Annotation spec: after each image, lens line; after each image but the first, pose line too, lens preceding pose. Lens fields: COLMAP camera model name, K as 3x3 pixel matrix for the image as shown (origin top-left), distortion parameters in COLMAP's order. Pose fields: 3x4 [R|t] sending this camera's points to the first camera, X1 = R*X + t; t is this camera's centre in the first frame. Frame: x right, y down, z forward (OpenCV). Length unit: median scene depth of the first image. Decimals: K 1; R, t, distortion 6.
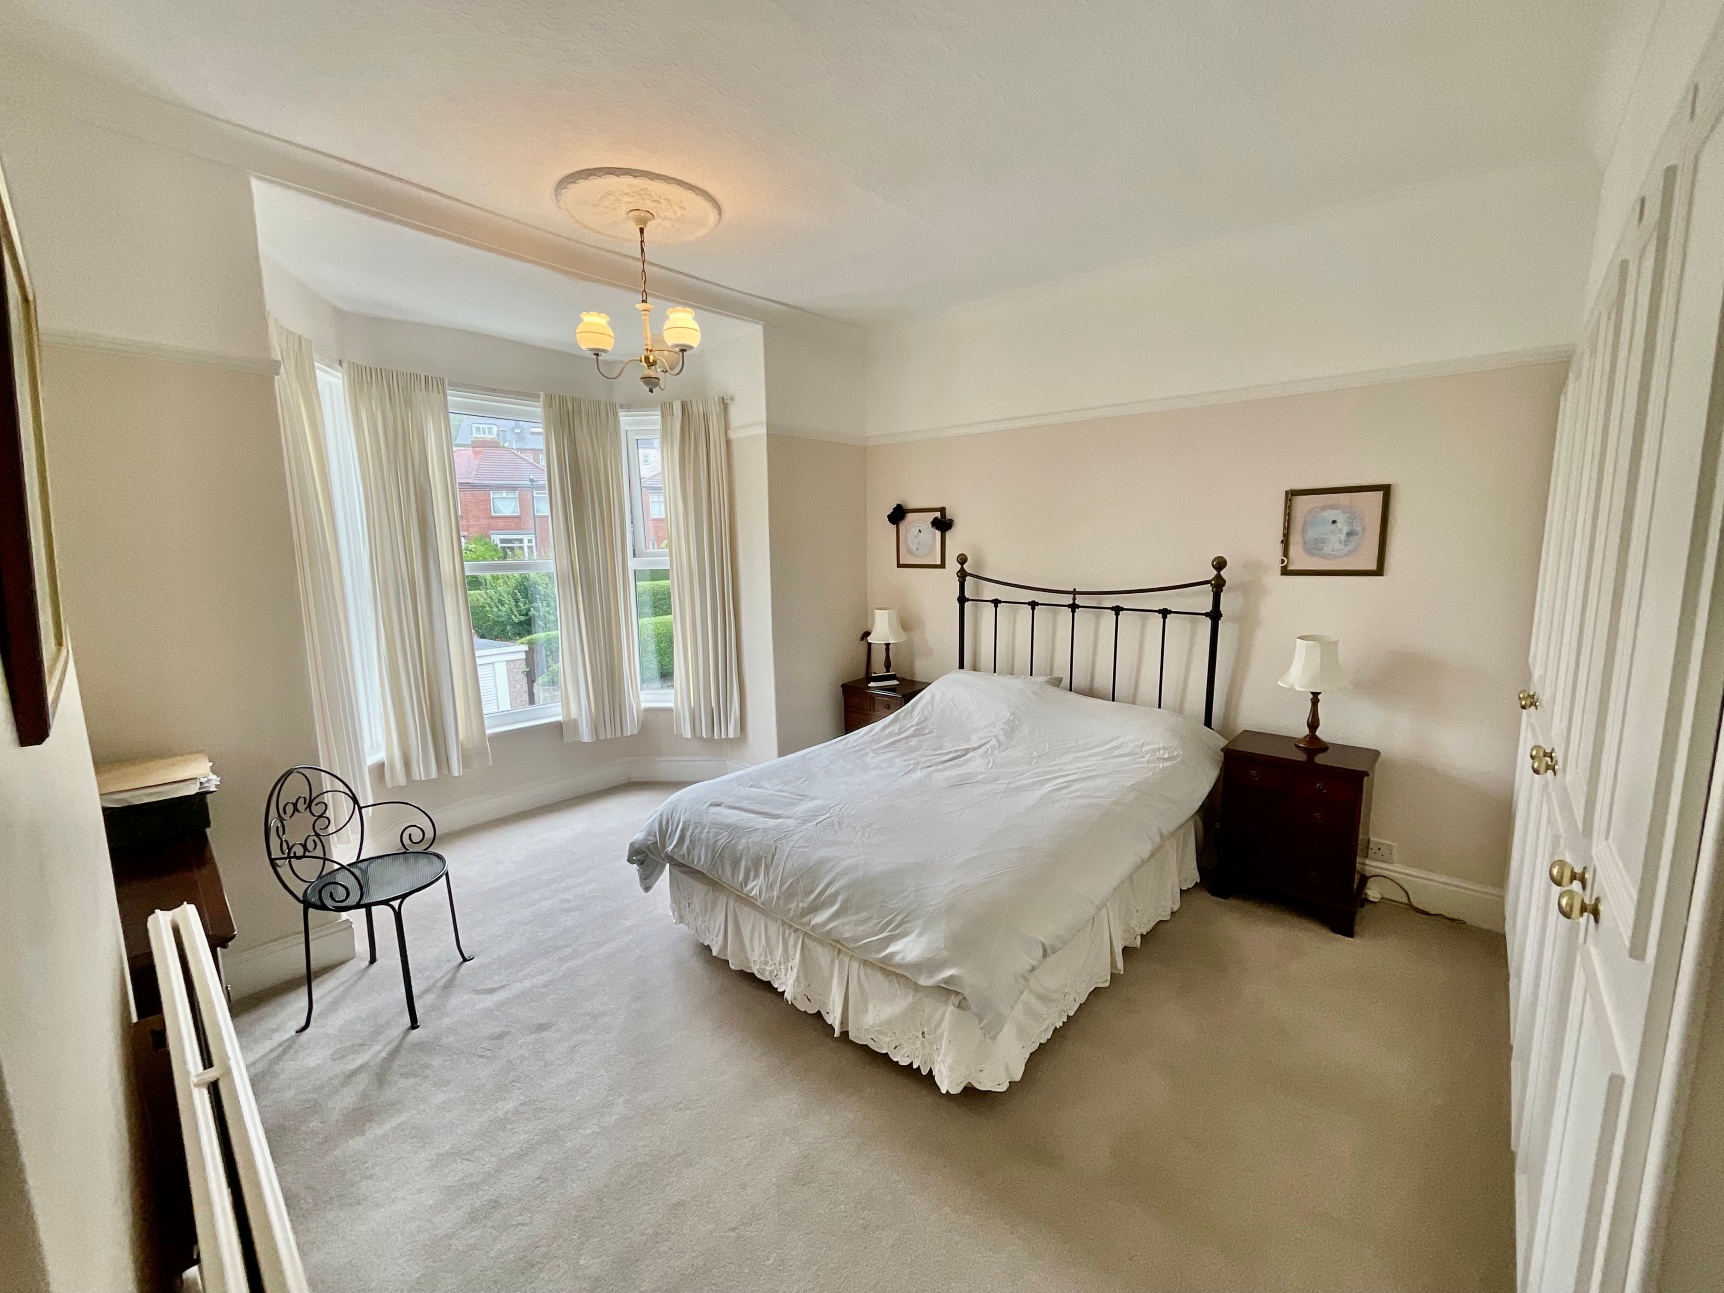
lens RADIAL K [[695.0, 0, 862.0], [0, 695.0, 646.5], [0, 0, 1]] dist [-0.001017, -0.007845]
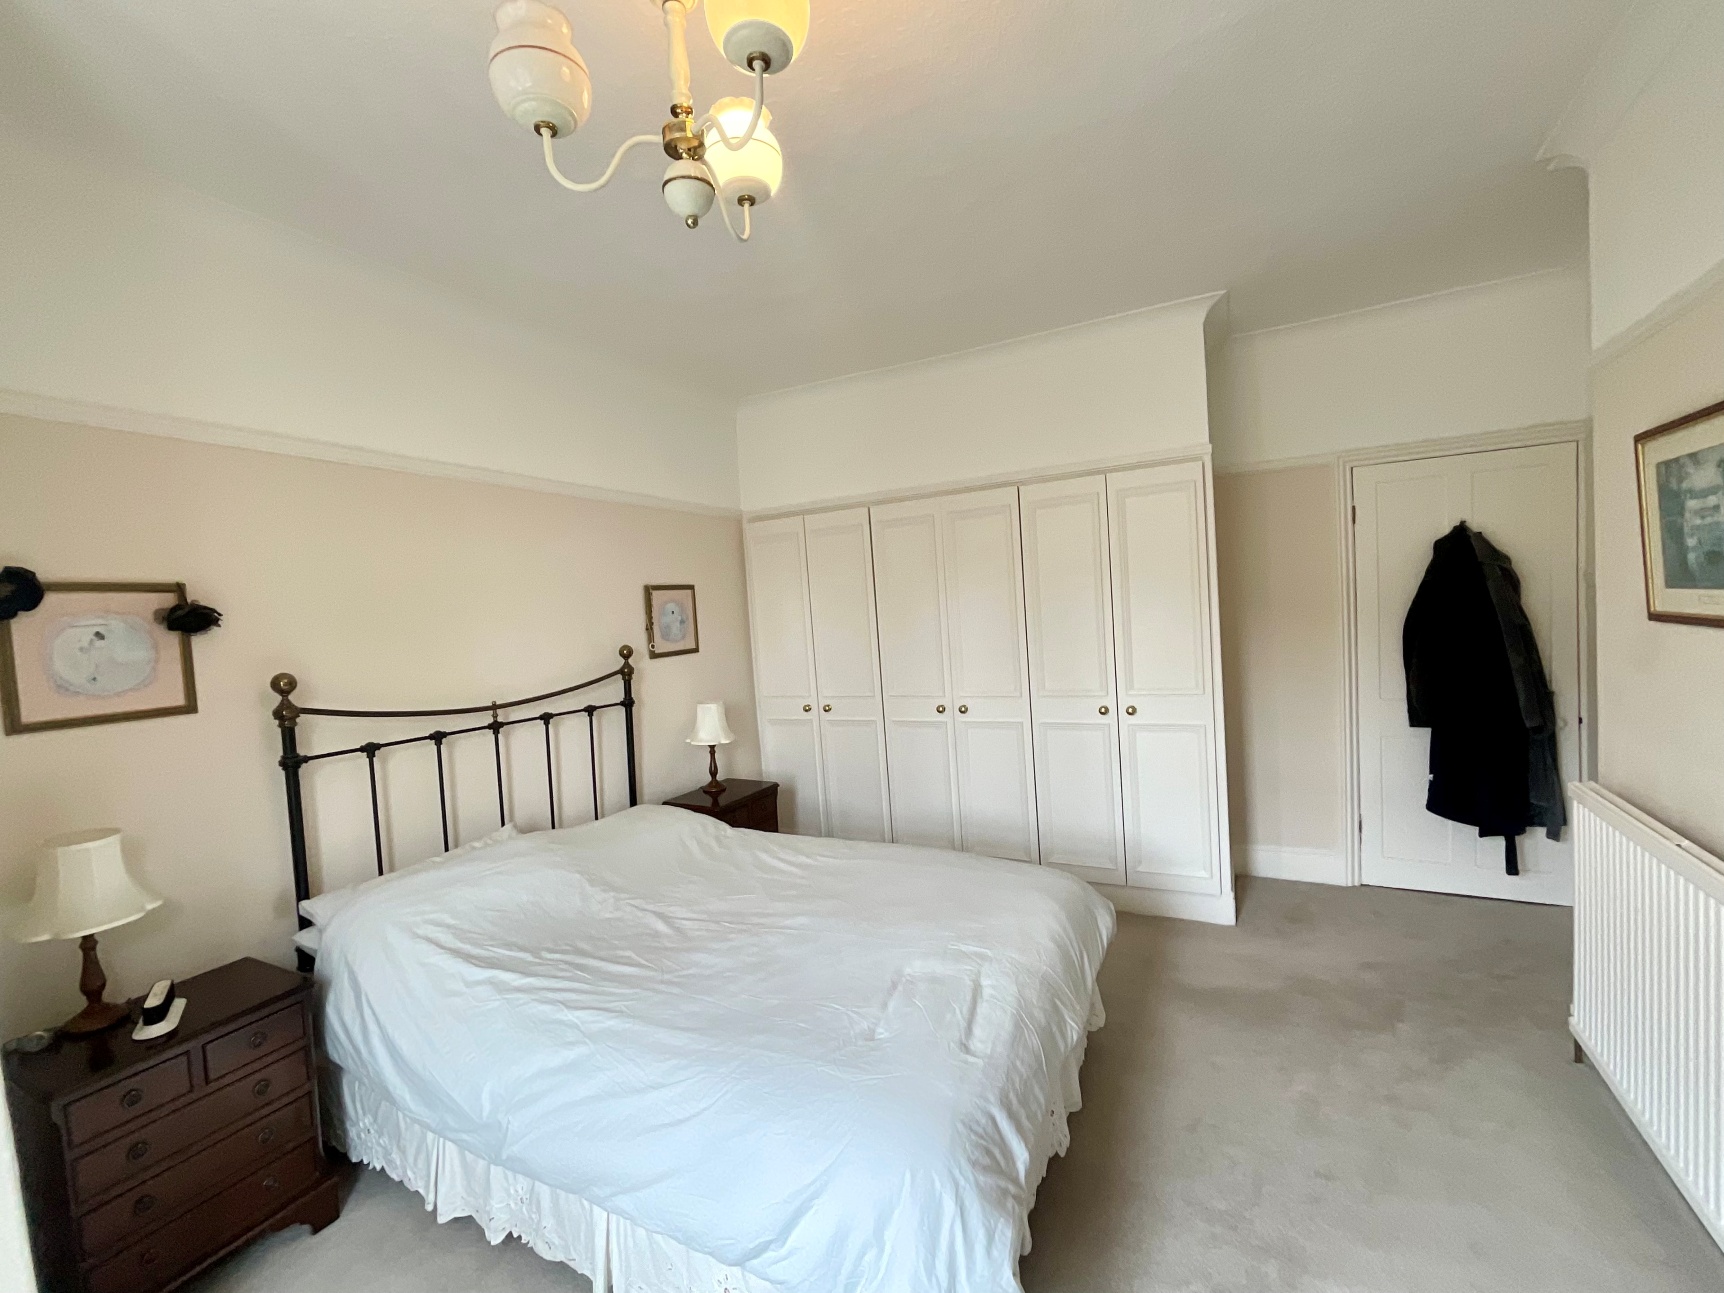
lens RADIAL K [[734.4, 0, 864.3], [0, 734.4, 655.8], [0, 0, 1]] dist [-0.000519, -0.000035]
pose [[-0.243681, -0.033845, 0.969265, -0.621661], [0.203693, 0.975315, 0.085266, -0.134719], [-0.948224, 0.218210, -0.230771, 0.914978]]
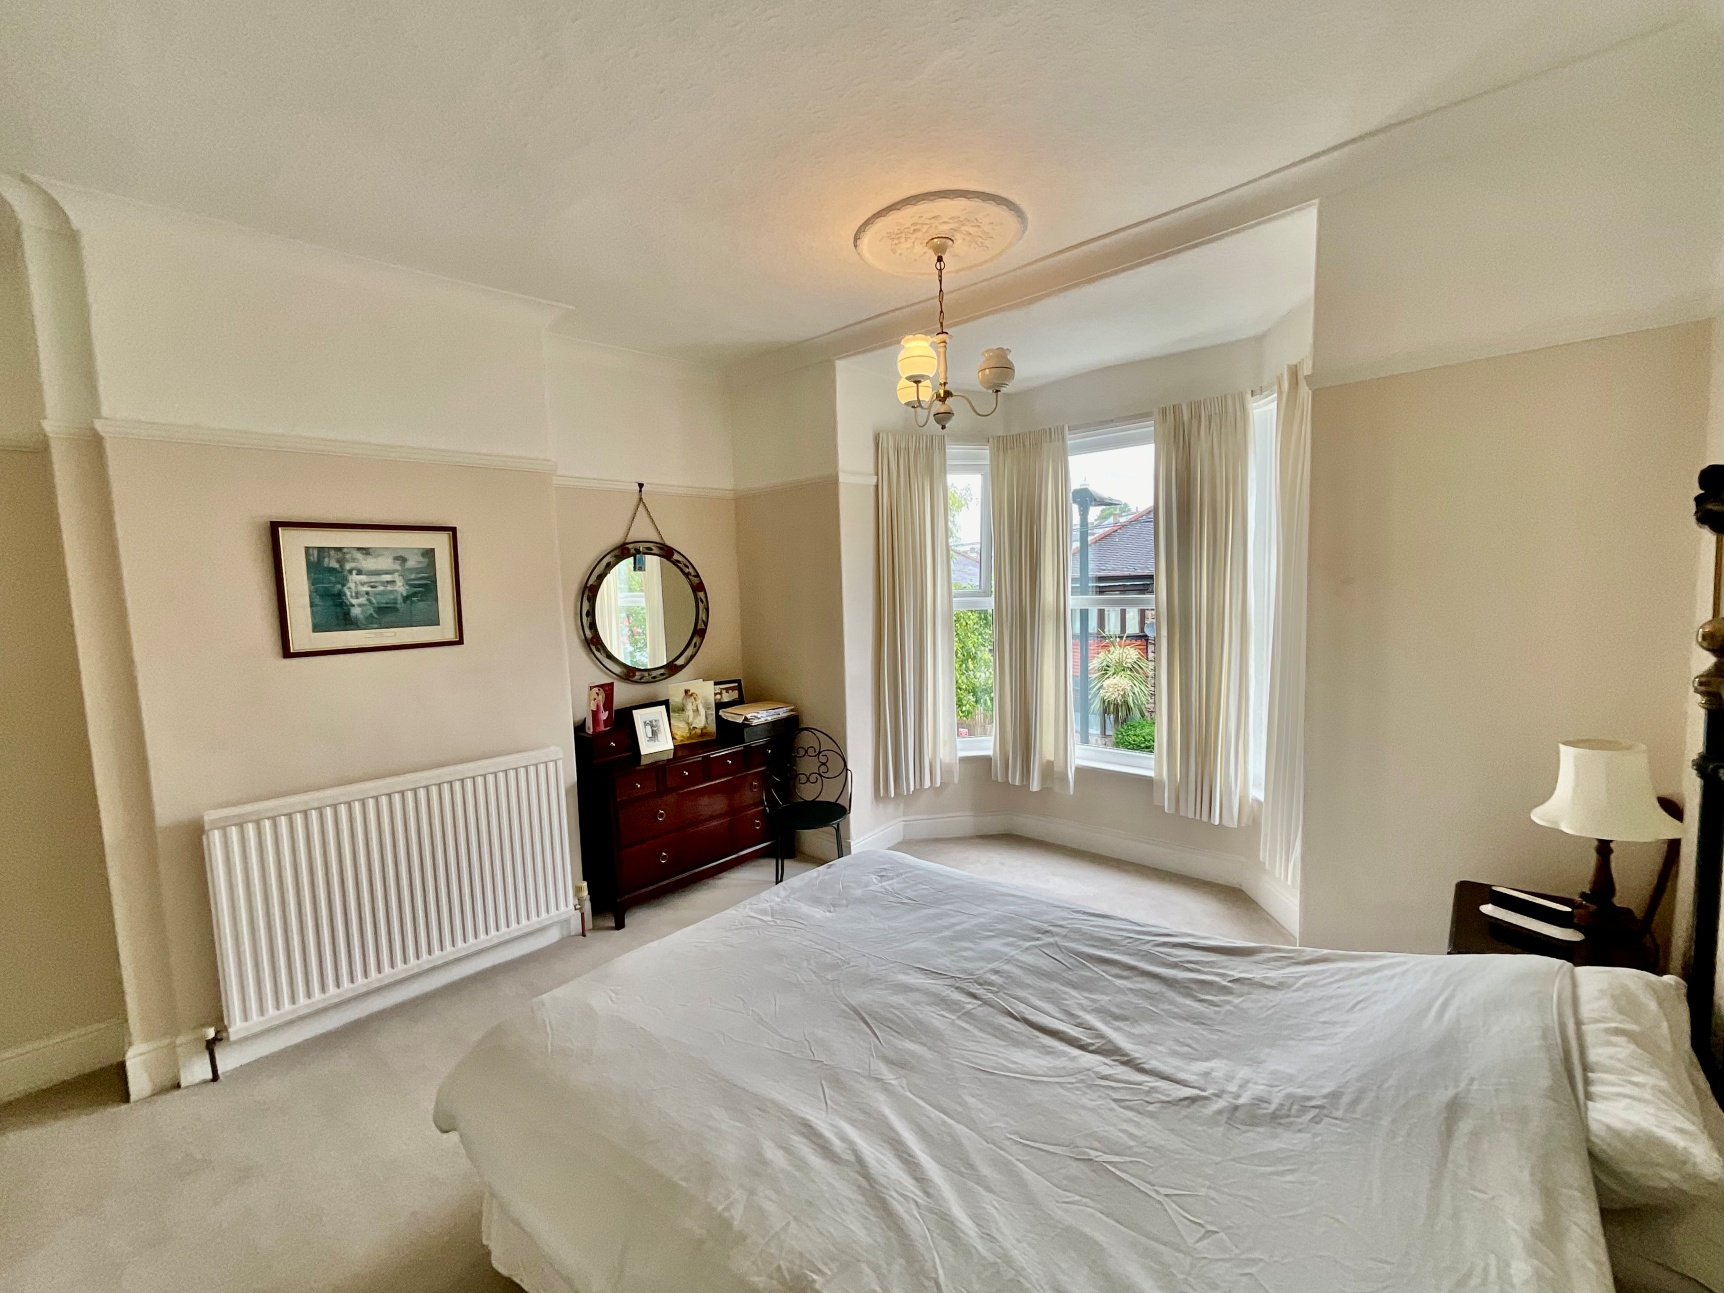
lens RADIAL K [[716.6, 0, 858.8], [0, 716.6, 643.4], [0, 0, 1]] dist [-0.000927, -0.000030]
pose [[-0.001271, 0.102990, -0.994682, 0.589847], [-0.113988, 0.988184, 0.102463, -0.145504], [0.993481, 0.113512, 0.010484, 0.791842]]
